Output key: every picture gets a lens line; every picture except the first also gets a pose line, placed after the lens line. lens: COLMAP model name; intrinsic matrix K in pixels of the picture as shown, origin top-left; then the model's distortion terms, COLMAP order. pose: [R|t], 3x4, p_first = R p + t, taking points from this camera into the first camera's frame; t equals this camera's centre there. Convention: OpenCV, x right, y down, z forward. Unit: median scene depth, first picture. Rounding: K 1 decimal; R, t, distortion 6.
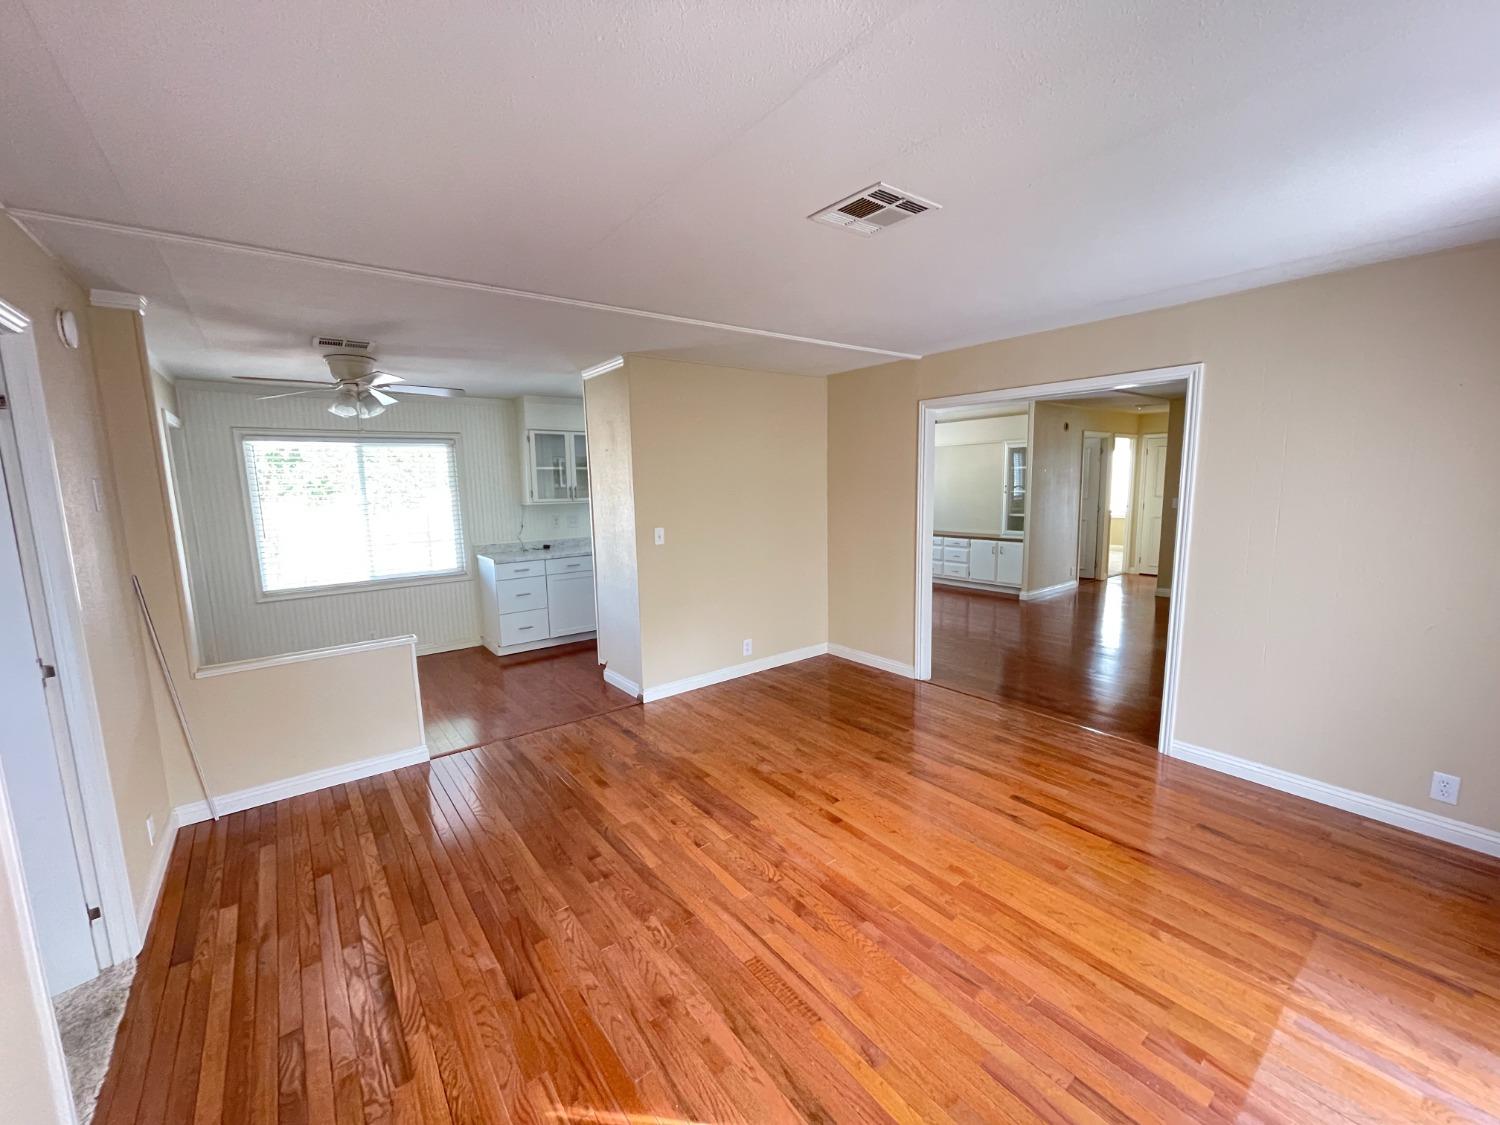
lens RADIAL K [[601.2, 0, 750.0], [0, 601.2, 562.5], [0, 0, 1]] dist [-0.002120, -0.000237]
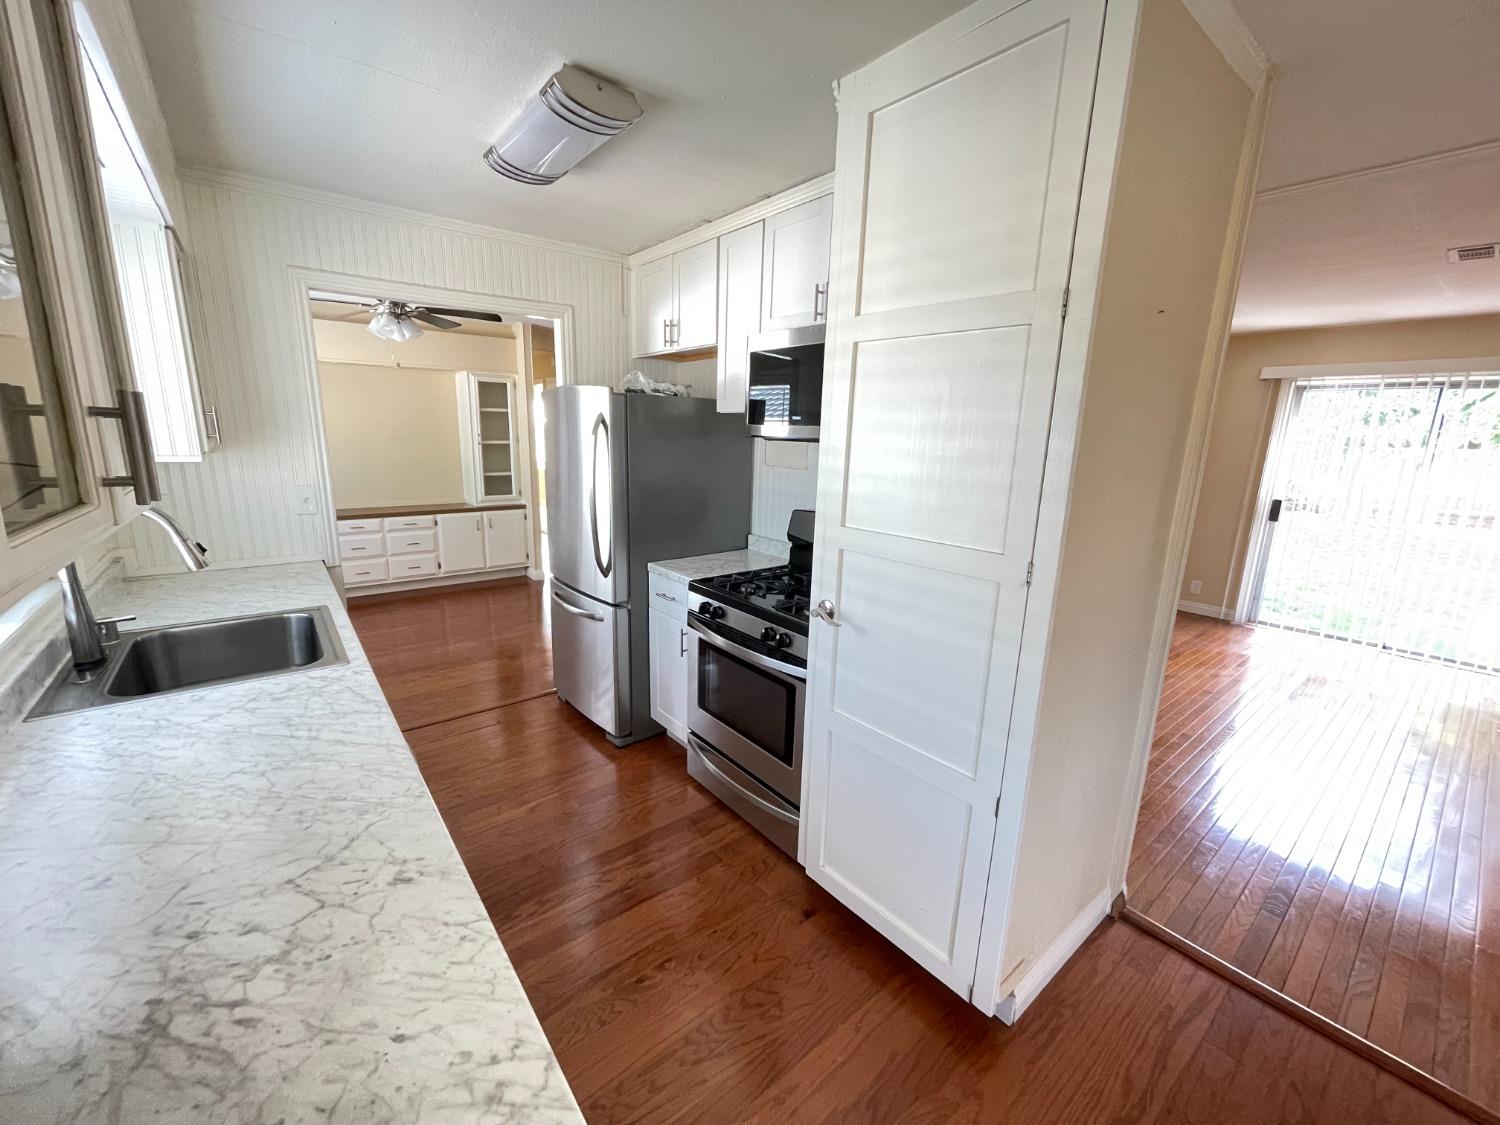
lens RADIAL K [[601.2, 0, 750.0], [0, 601.2, 562.5], [0, 0, 1]] dist [-0.002120, -0.000237]
pose [[-0.013802, -0.197248, 0.980256, -0.322967], [0.120422, 0.972886, 0.197460, -0.082307], [-0.992627, 0.120770, 0.010325, 0.701273]]
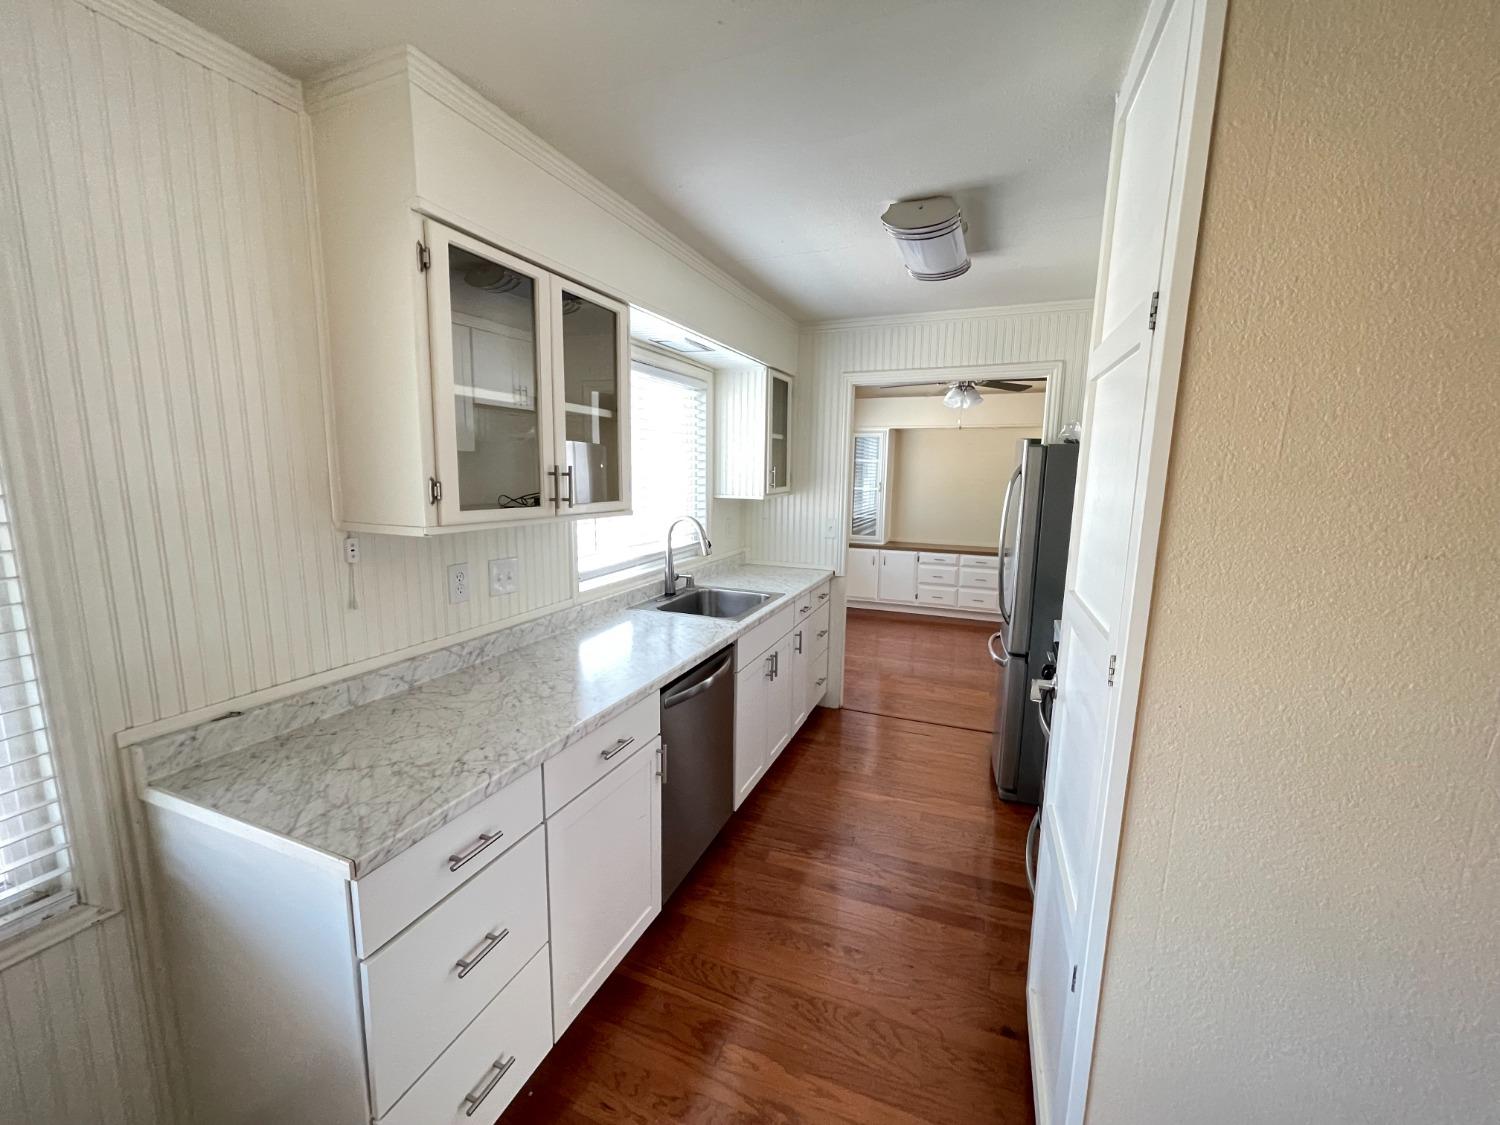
lens RADIAL K [[601.2, 0, 750.0], [0, 601.2, 562.5], [0, 0, 1]] dist [-0.002120, -0.000237]
pose [[0.867474, -0.048812, 0.495082, -0.284720], [0.045562, 0.998788, 0.018640, -0.064104], [-0.495392, 0.006387, 0.868646, 0.553991]]
